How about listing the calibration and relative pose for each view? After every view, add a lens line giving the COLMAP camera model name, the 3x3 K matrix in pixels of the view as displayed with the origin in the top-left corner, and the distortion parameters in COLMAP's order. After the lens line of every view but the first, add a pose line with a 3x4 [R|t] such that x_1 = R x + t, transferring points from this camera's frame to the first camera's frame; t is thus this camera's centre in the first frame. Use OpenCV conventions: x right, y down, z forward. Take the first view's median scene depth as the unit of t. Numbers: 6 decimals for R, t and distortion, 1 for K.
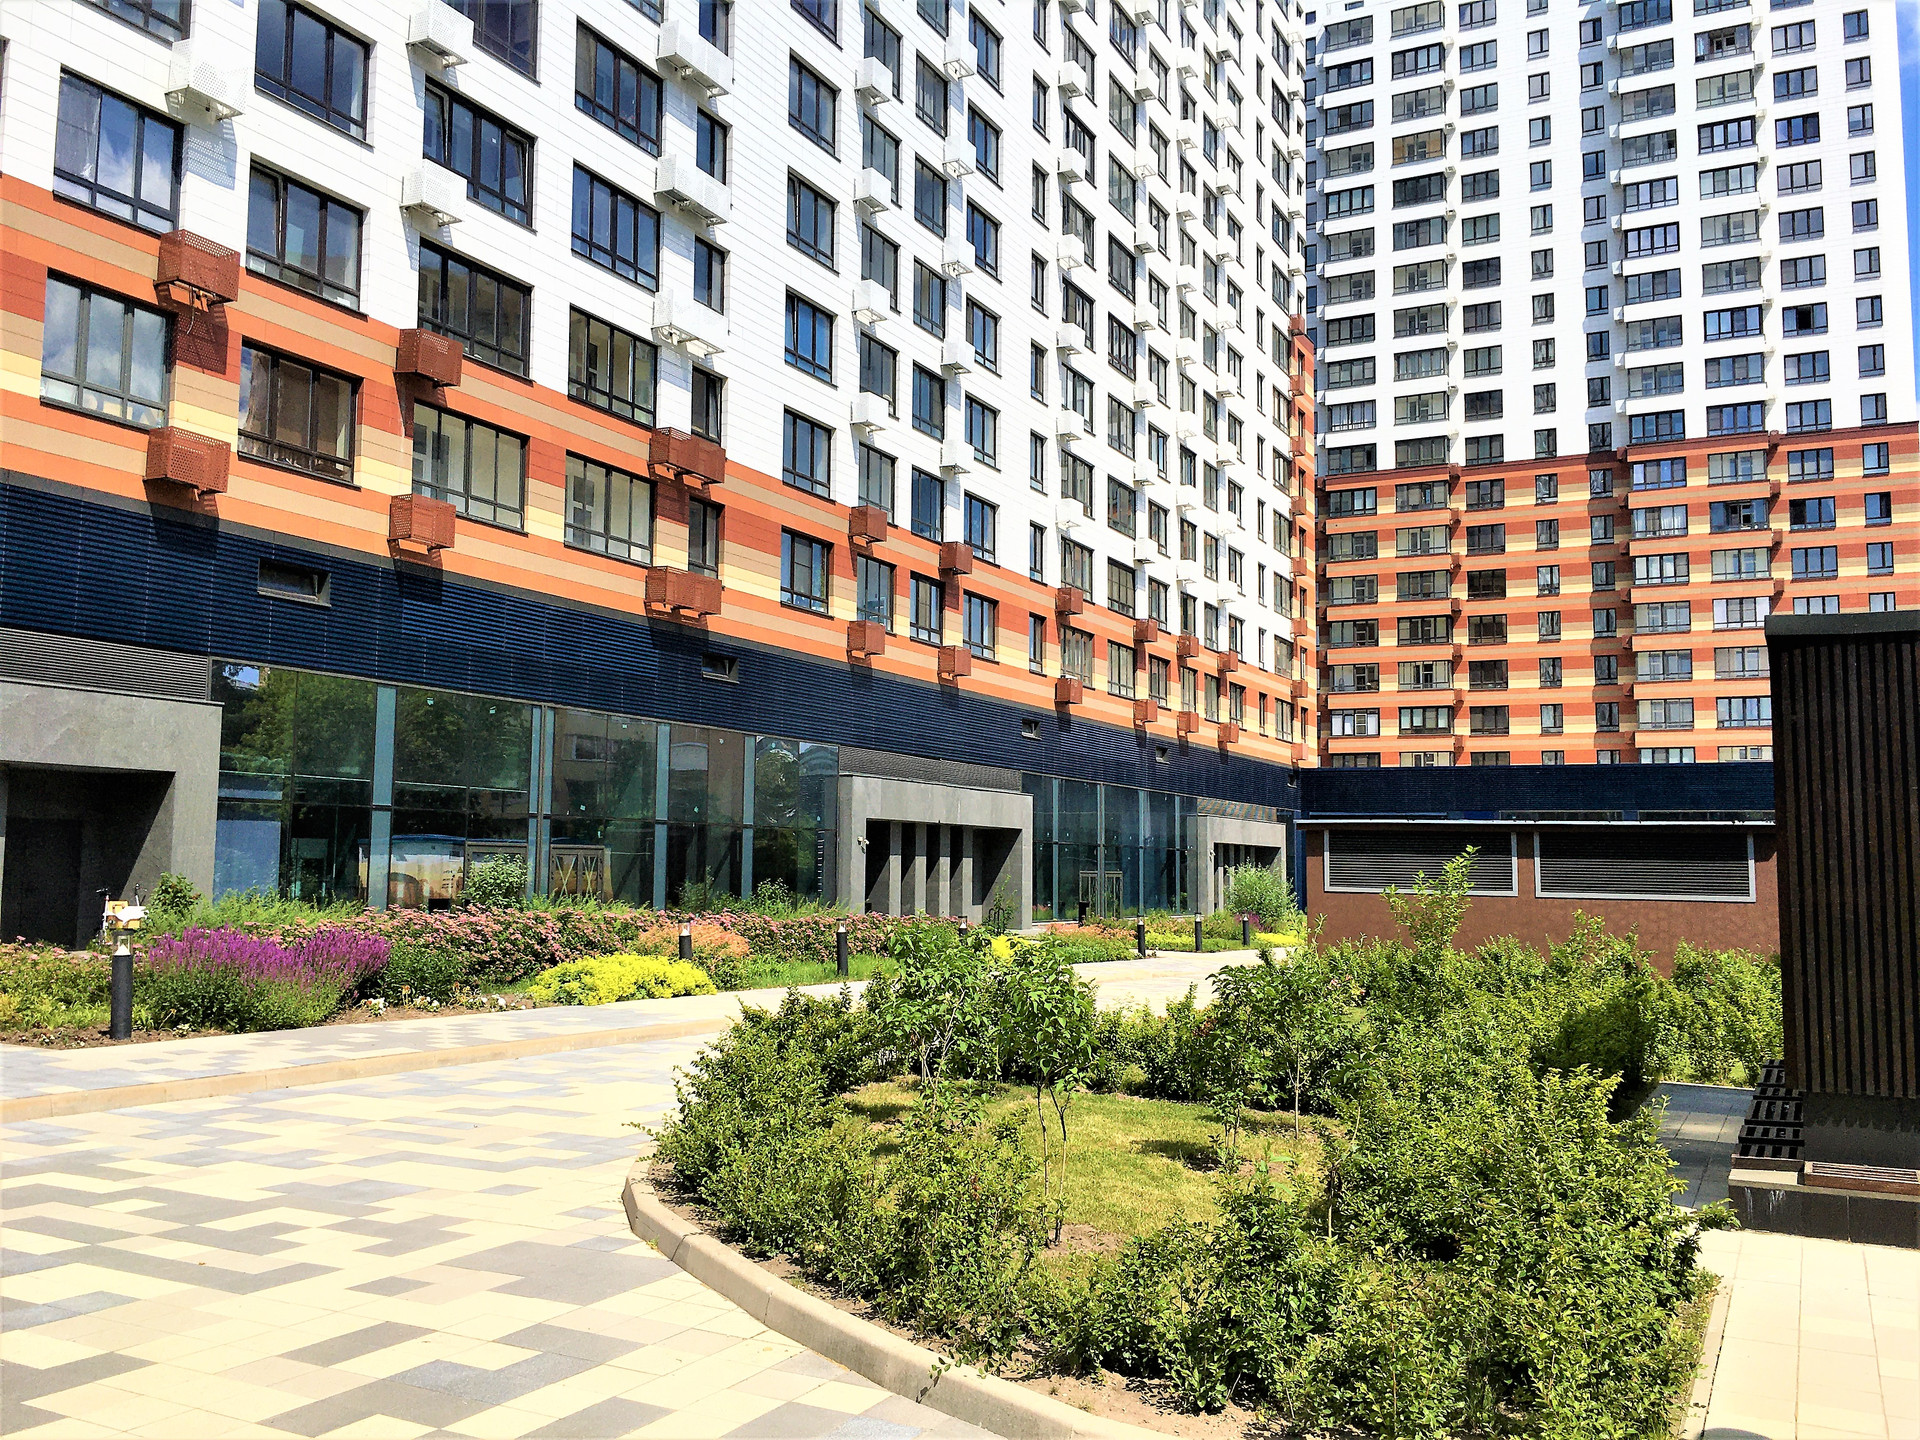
lens RADIAL K [[1606.4, 0, 976.3], [0, 1606.4, 712.4], [0, 0, 1]] dist [0.043658, -0.086605]
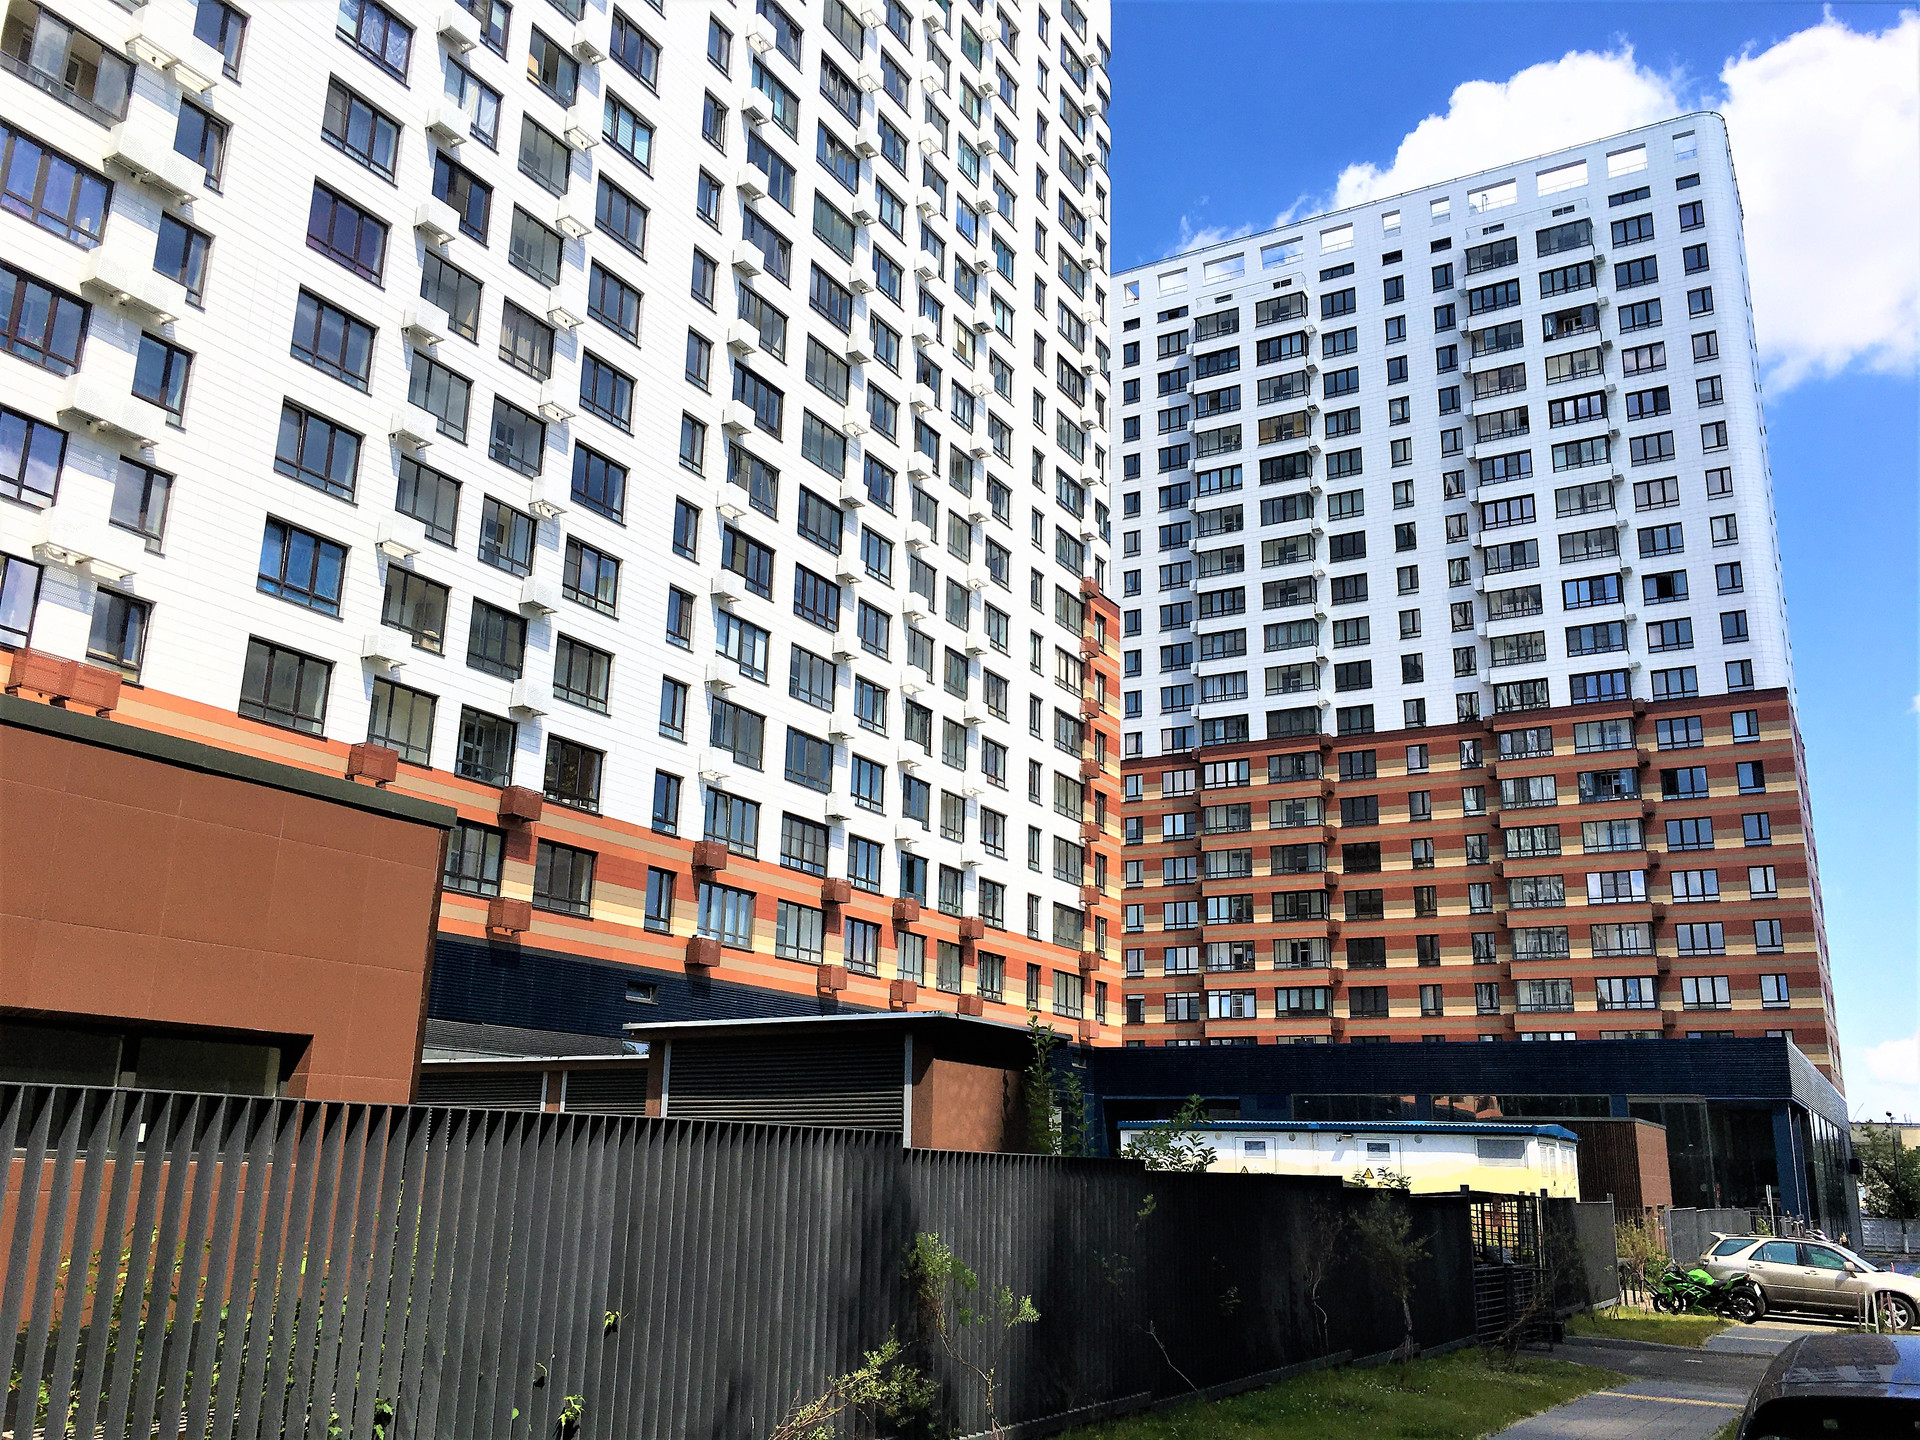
lens RADIAL K [[1606.4, 0, 979.6], [0, 1606.4, 703.1], [0, 0, 1]] dist [0.043658, -0.086605]
pose [[0.999479, -0.002583, -0.032164, 0.250733], [-0.003387, 0.982881, -0.184209, 0.015829], [0.032089, 0.184222, 0.982361, 0.067636]]
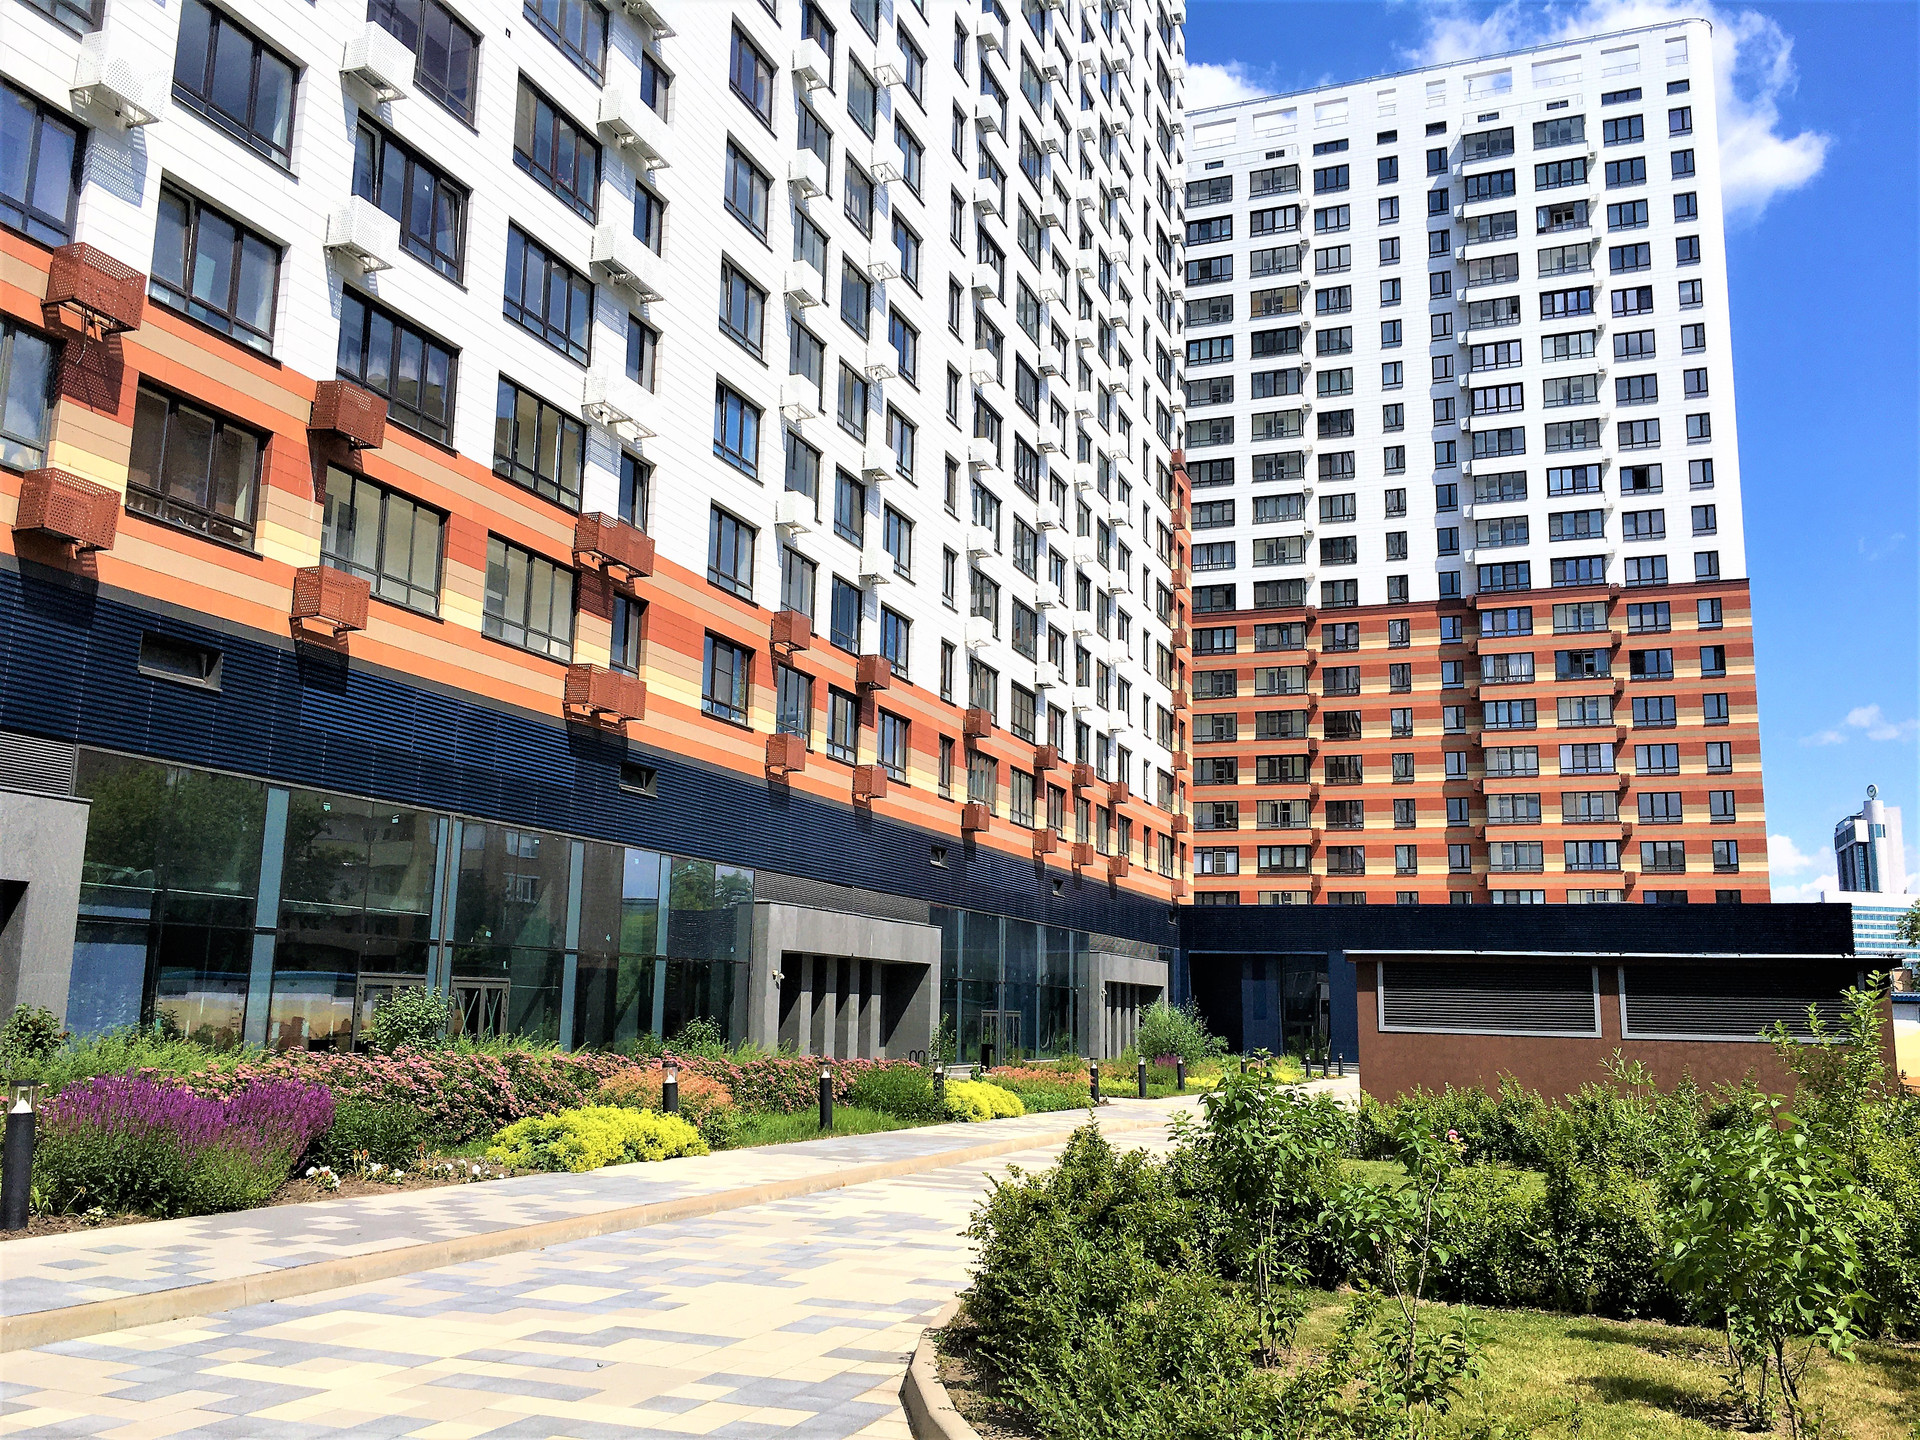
lens RADIAL K [[1606.4, 0, 983.6], [0, 1606.4, 708.6], [0, 0, 1]] dist [0.043658, -0.086605]
pose [[0.992996, 0.025921, 0.115271, -0.050017], [-0.015742, 0.995965, -0.088352, 0.006475], [-0.117096, 0.085919, 0.989397, 0.055314]]
